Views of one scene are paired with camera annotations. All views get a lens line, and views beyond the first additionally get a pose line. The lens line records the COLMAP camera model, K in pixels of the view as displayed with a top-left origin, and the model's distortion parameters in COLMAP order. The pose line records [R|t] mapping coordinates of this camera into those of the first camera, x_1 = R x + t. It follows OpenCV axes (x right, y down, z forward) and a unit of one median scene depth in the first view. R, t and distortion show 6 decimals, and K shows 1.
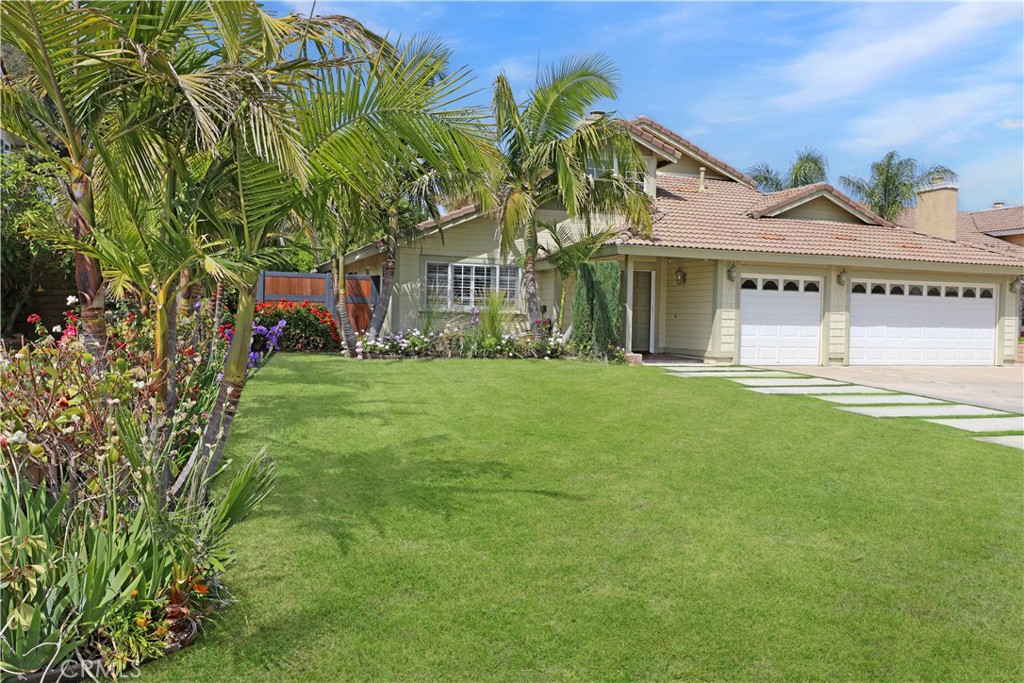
lens RADIAL K [[819.3, 0, 512.0], [0, 819.3, 341.5], [0, 0, 1]] dist [0.020112, 0.001144]
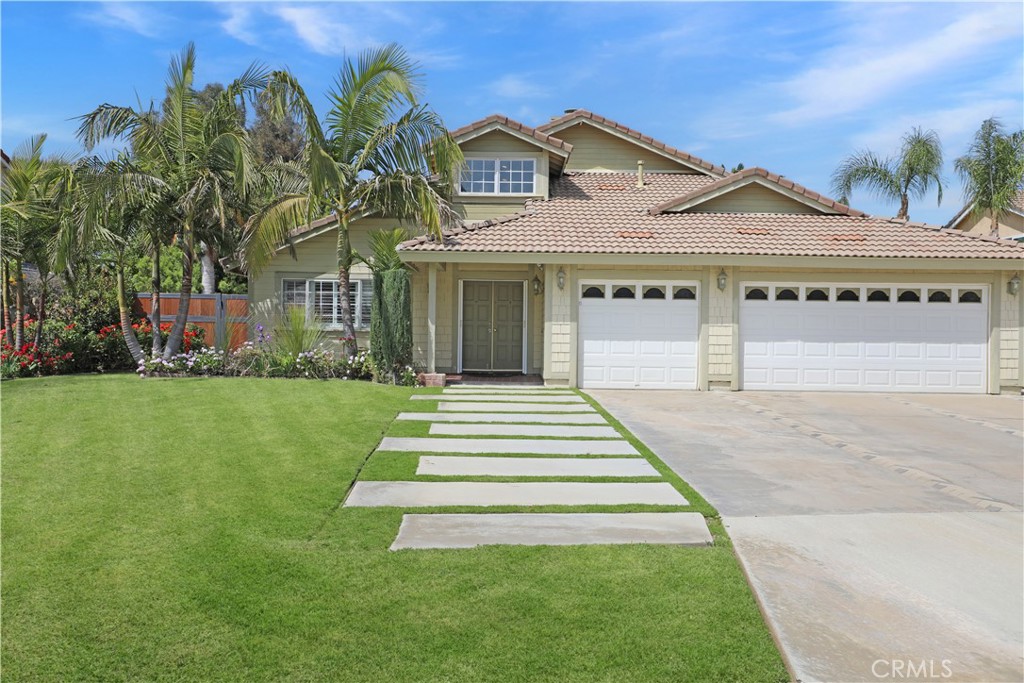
lens RADIAL K [[819.3, 0, 512.0], [0, 819.3, 341.5], [0, 0, 1]] dist [0.020112, 0.001144]
pose [[0.943155, -0.008841, -0.332235, 0.471398], [-0.001527, 0.999520, -0.030932, 0.006637], [0.332349, 0.029681, 0.942689, 0.176231]]
